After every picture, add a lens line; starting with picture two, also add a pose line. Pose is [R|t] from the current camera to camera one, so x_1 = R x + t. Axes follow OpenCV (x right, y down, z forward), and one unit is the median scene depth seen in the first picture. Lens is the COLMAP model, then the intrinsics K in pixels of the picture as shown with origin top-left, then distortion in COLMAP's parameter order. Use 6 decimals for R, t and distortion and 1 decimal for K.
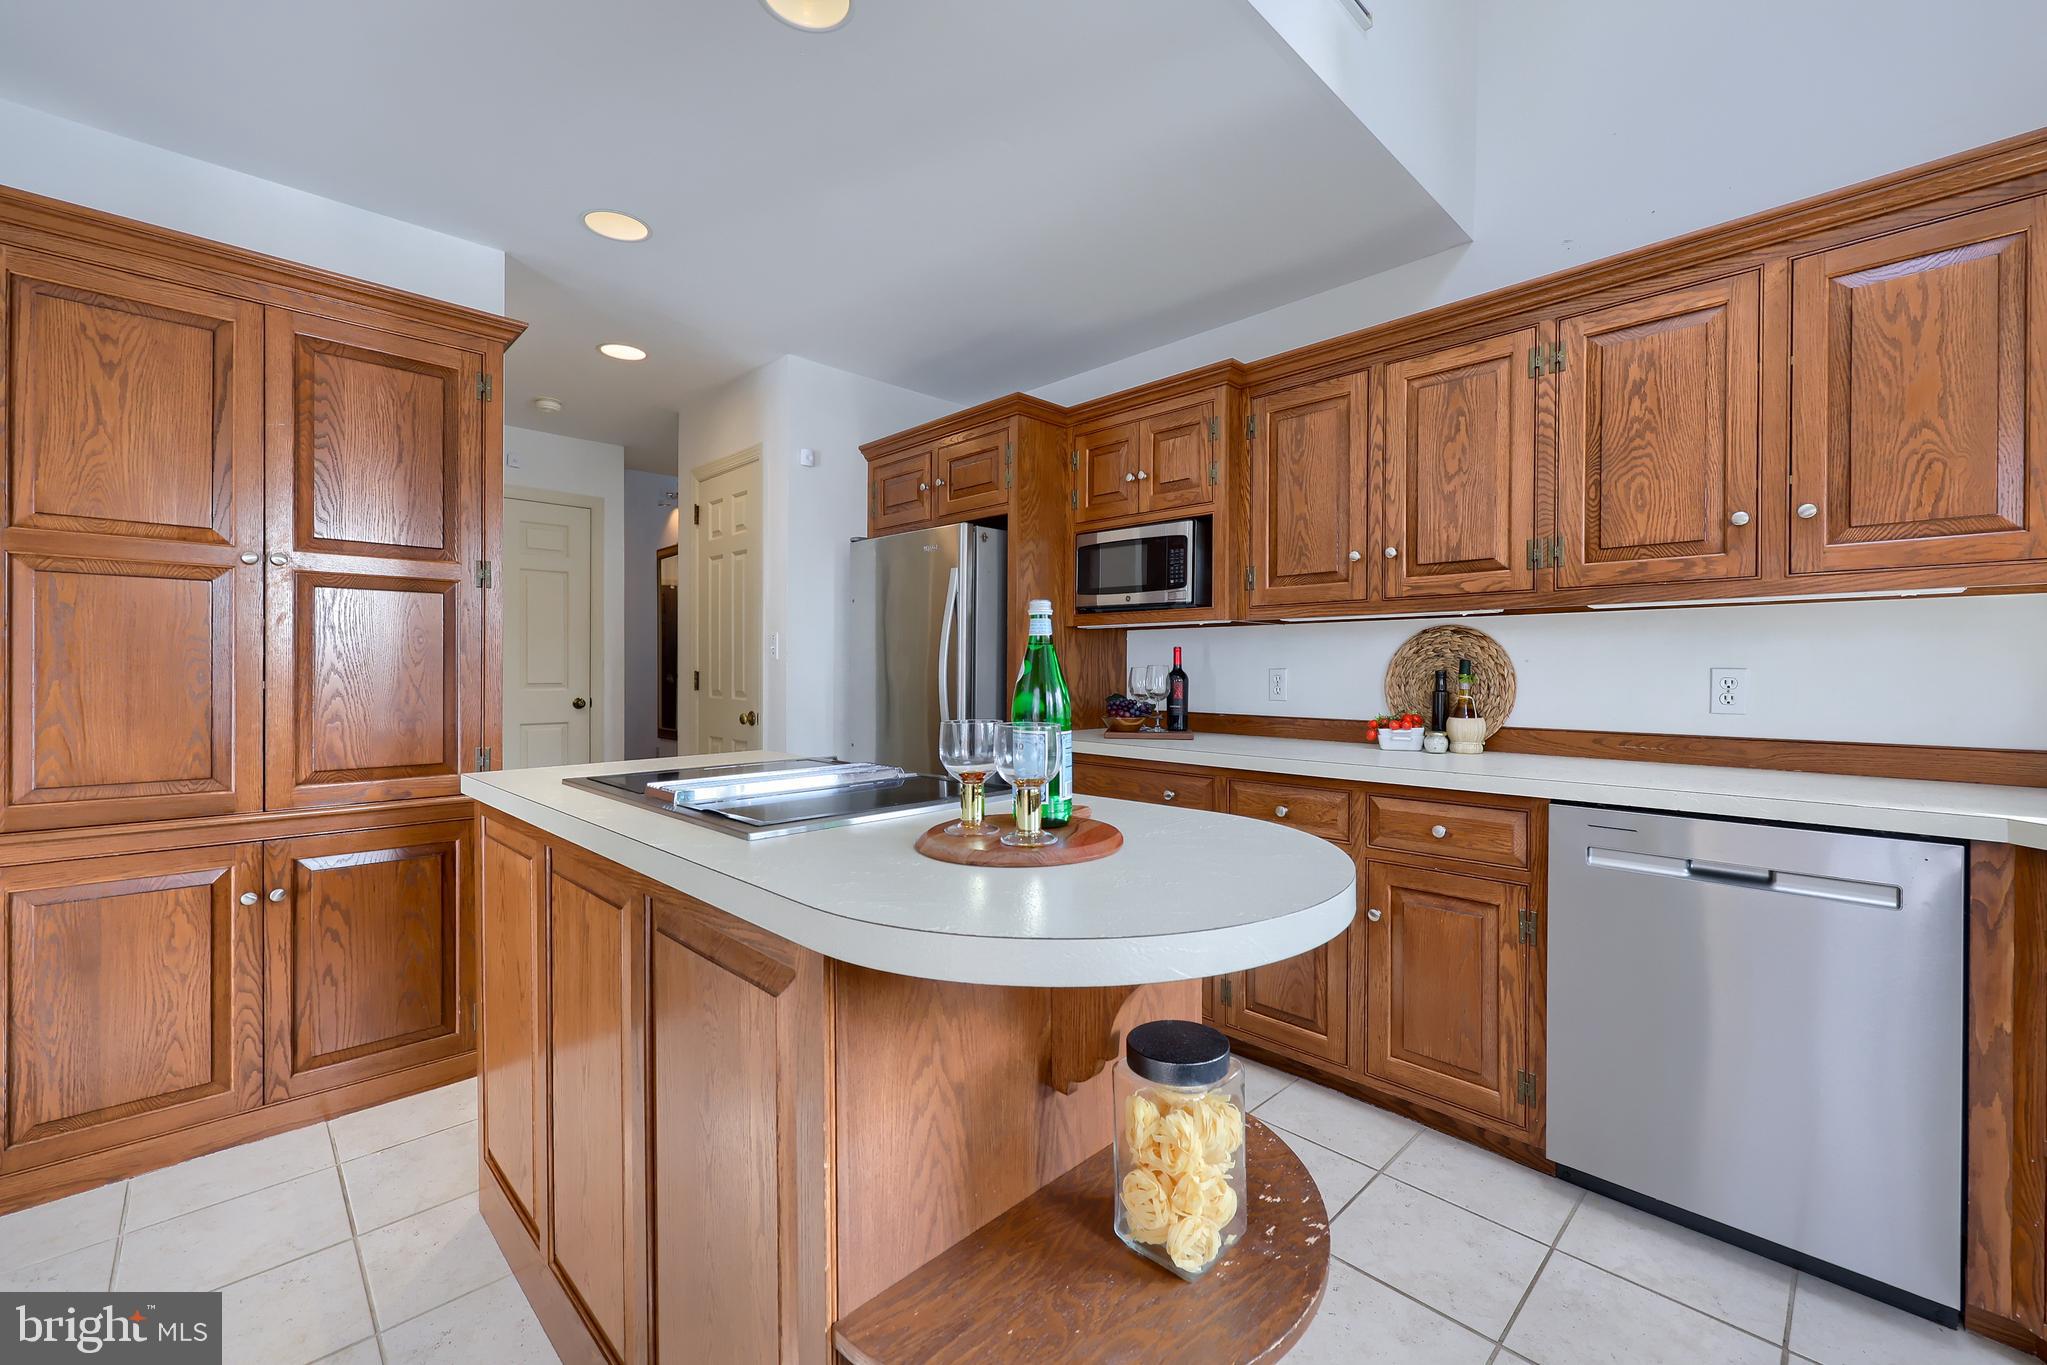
lens RADIAL K [[830.7, 0, 1027.7], [0, 830.7, 674.0], [0, 0, 1]] dist [0.004185, 0.000483]
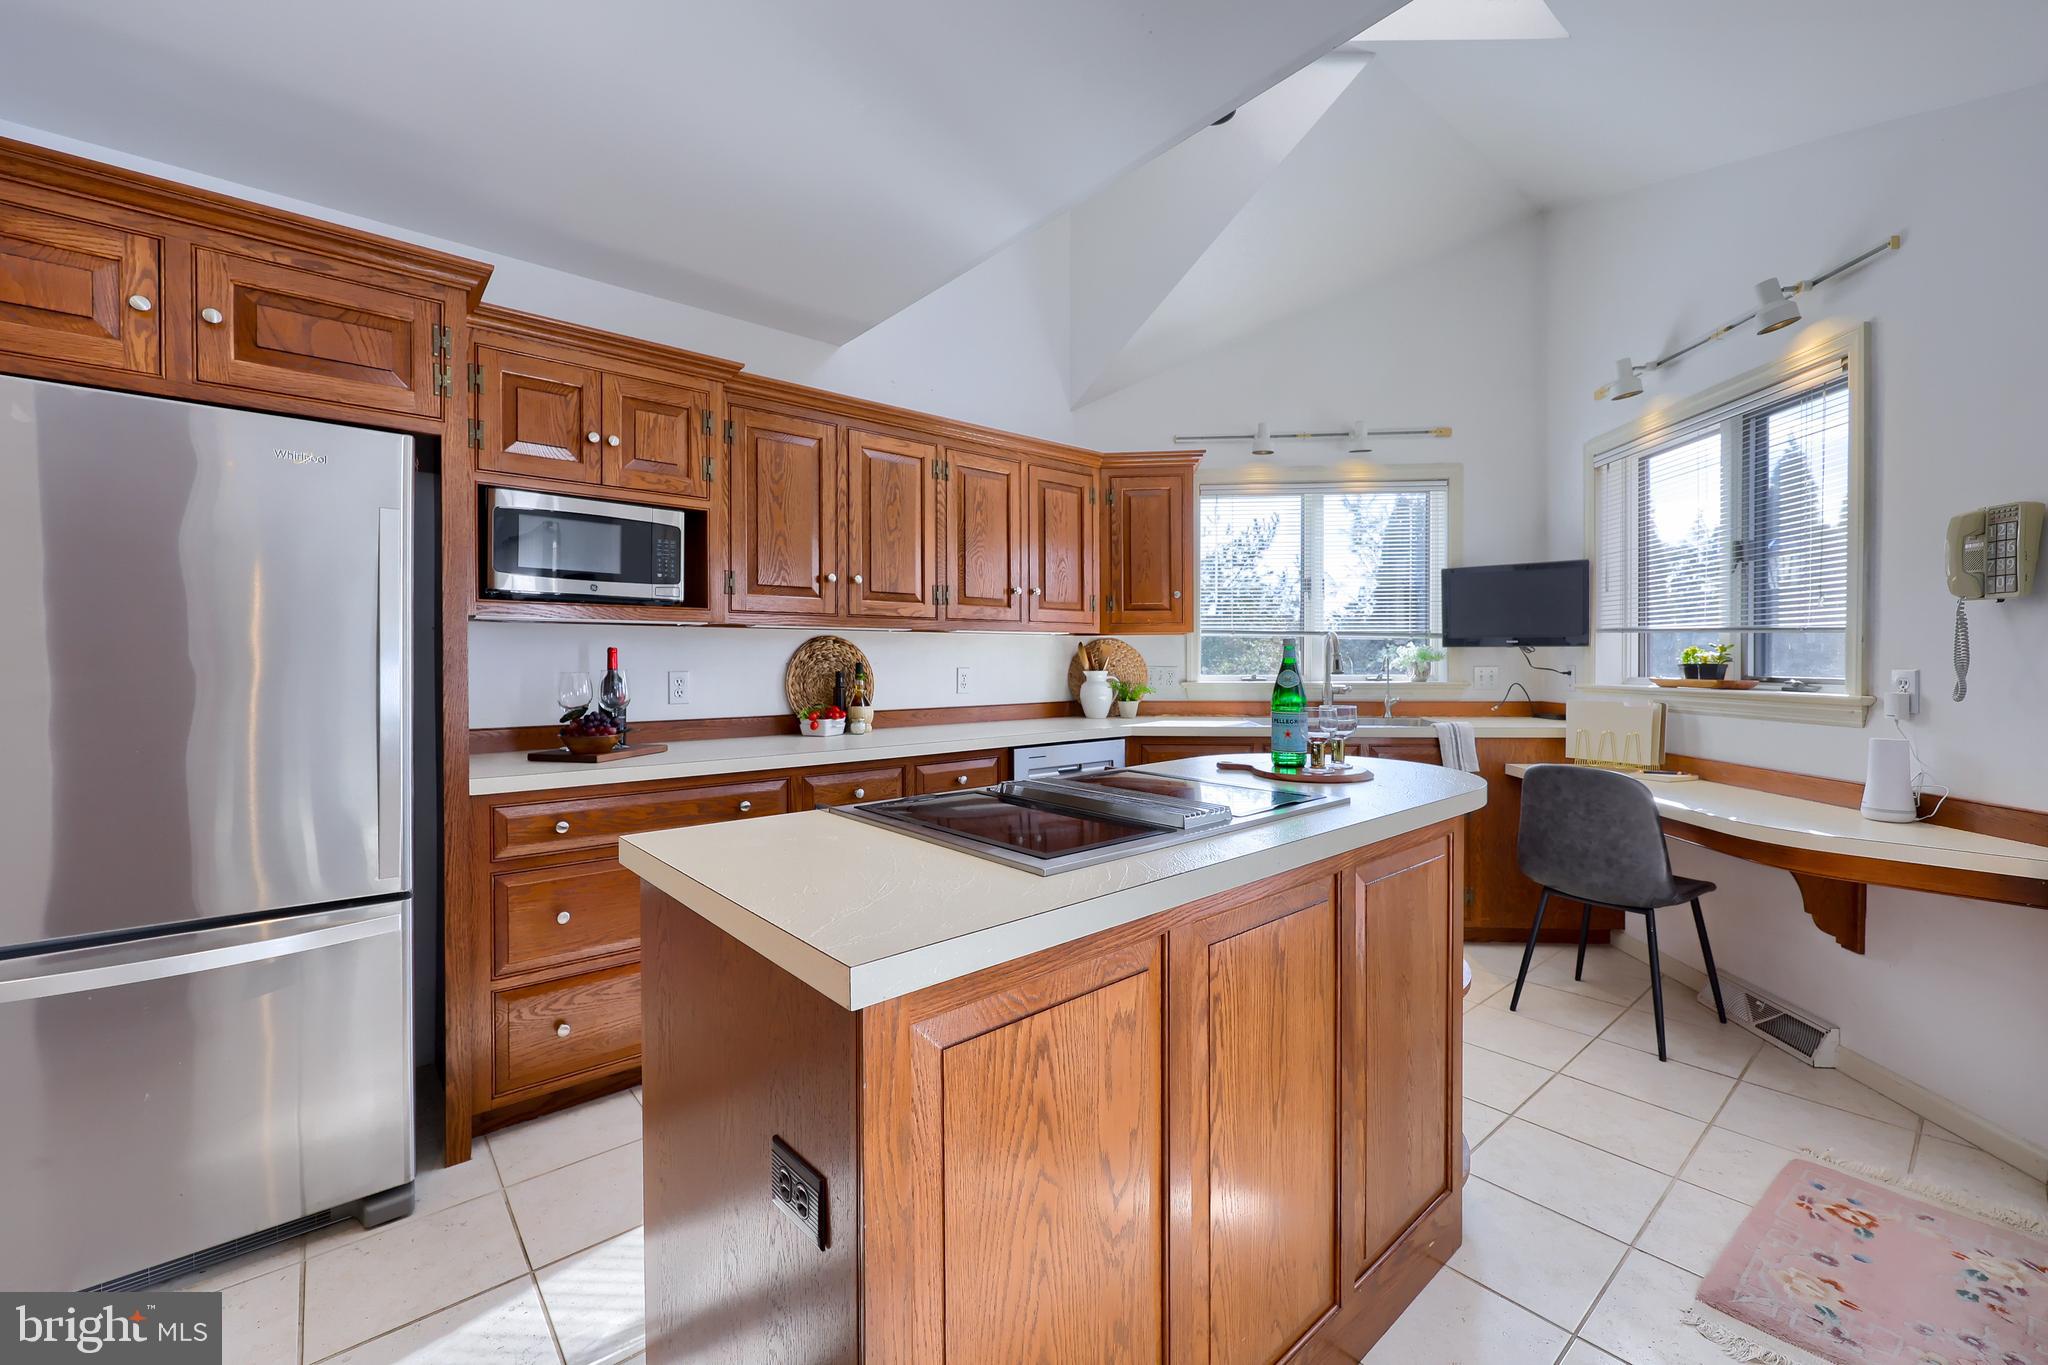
lens RADIAL K [[831.1, 0, 1028.1], [0, 831.1, 671.7], [0, 0, 1]] dist [0.004185, 0.000483]
pose [[0.072082, -0.019384, 0.997210, -0.788036], [0.005094, 0.999805, 0.019067, -0.027358], [-0.997386, 0.003706, 0.072167, 0.627177]]
